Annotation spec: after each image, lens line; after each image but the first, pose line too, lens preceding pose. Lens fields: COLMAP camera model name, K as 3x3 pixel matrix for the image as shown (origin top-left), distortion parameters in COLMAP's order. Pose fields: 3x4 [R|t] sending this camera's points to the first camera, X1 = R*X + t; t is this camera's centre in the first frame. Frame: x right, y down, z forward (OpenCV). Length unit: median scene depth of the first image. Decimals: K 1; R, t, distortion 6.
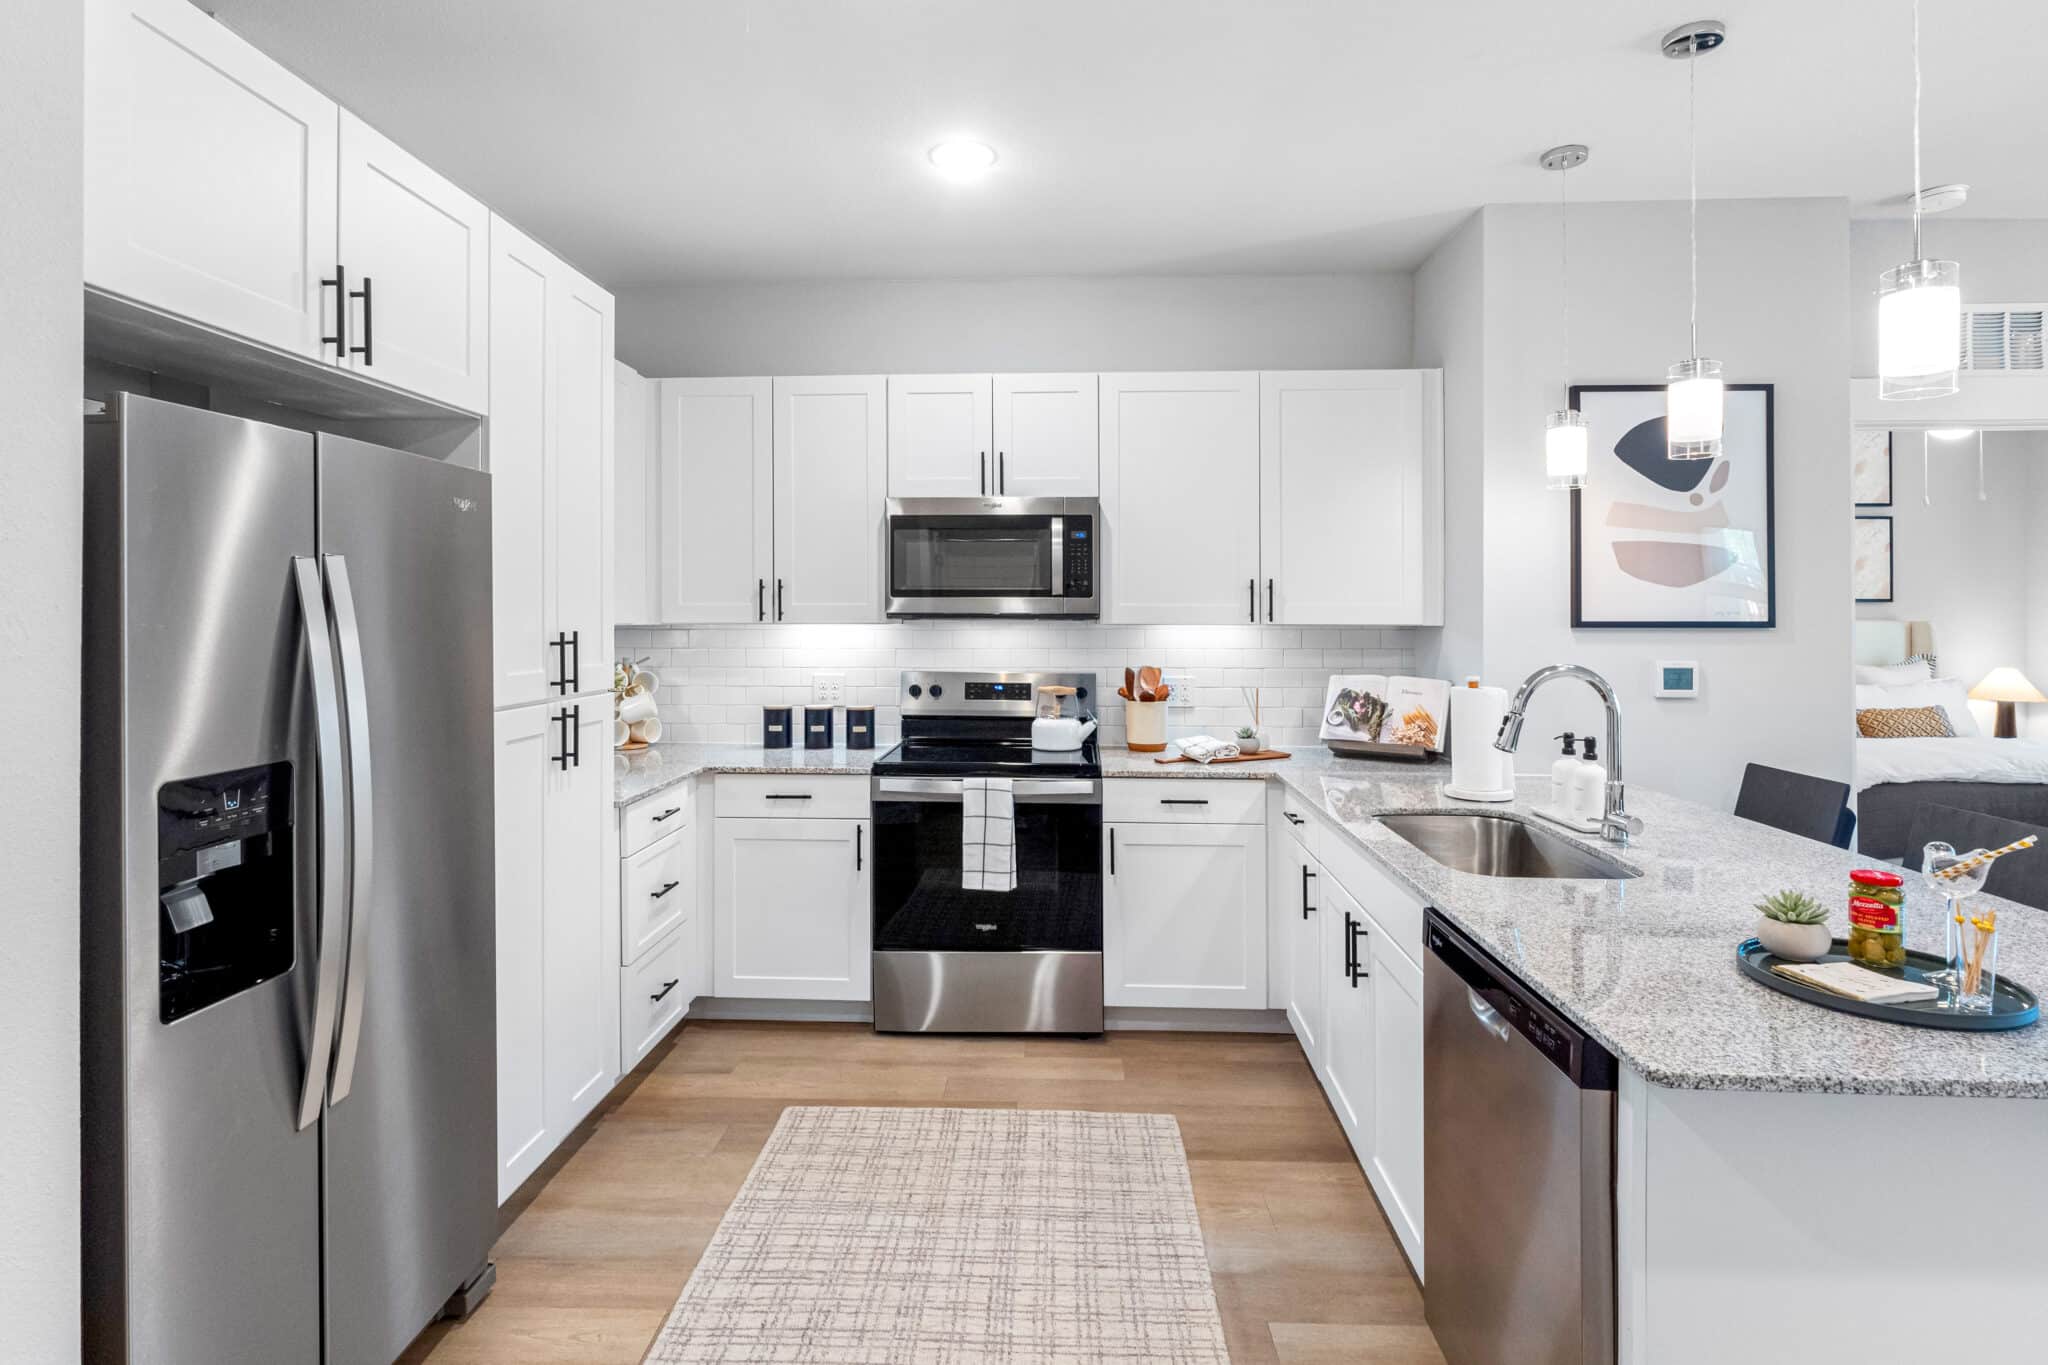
lens RADIAL K [[1041.5, 0, 1048.8], [0, 1041.5, 609.0], [0, 0, 1]] dist [0.000228, 0.000102]
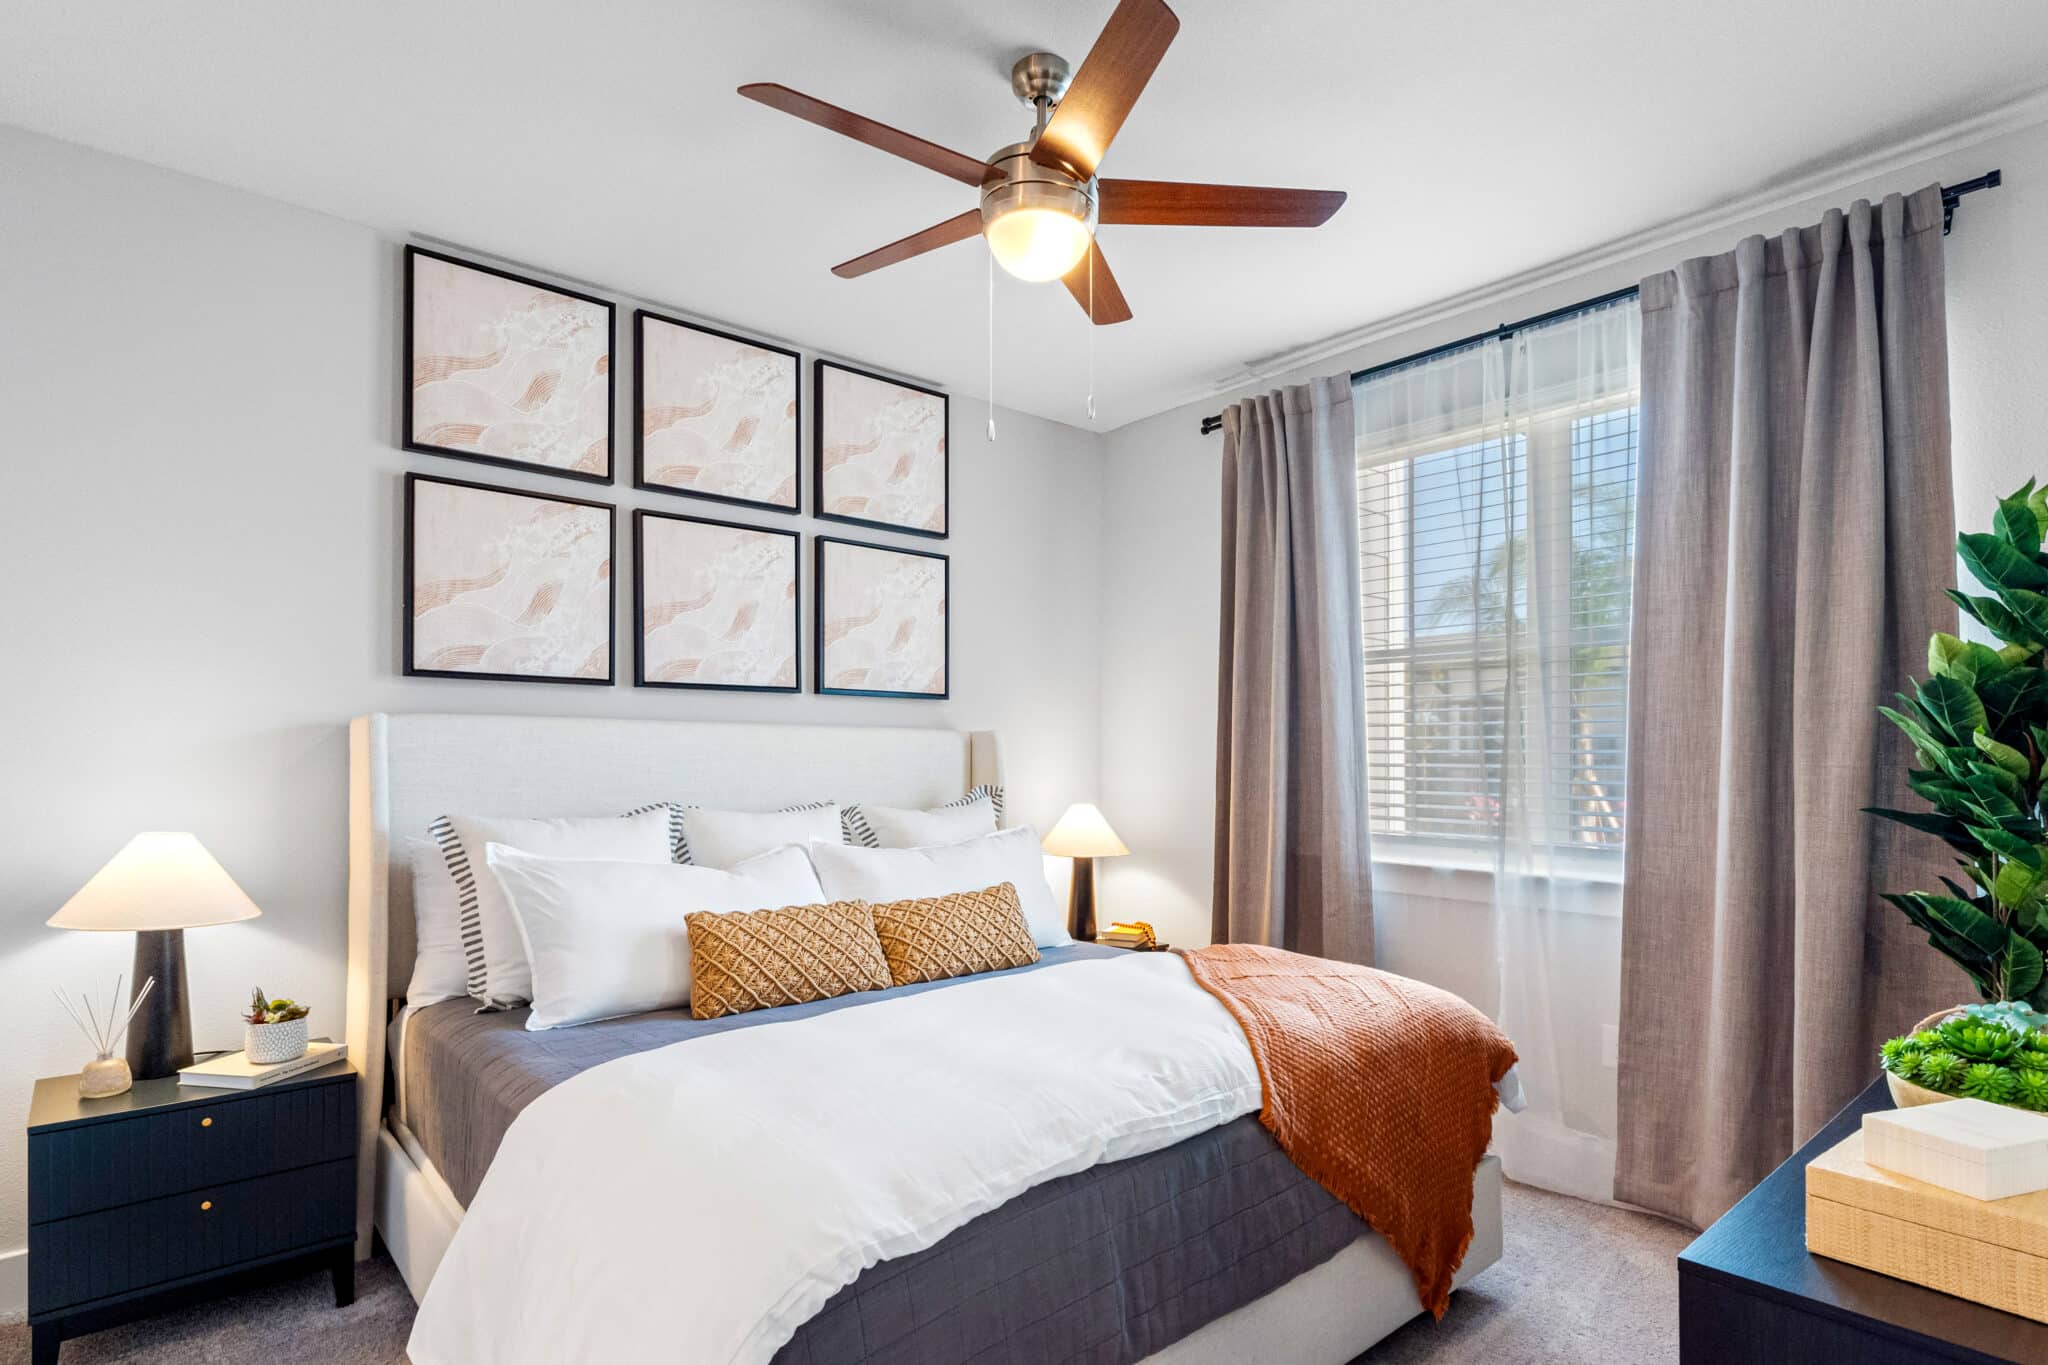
lens RADIAL K [[1041.5, 0, 1040.7], [0, 1041.5, 753.1], [0, 0, 1]] dist [0.000228, 0.000102]
pose [[0.733756, -0.000182, 0.679414, 0.458832], [-0.006527, 0.999952, 0.007318, 0.019908], [-0.679382, -0.009804, 0.733719, 0.543668]]
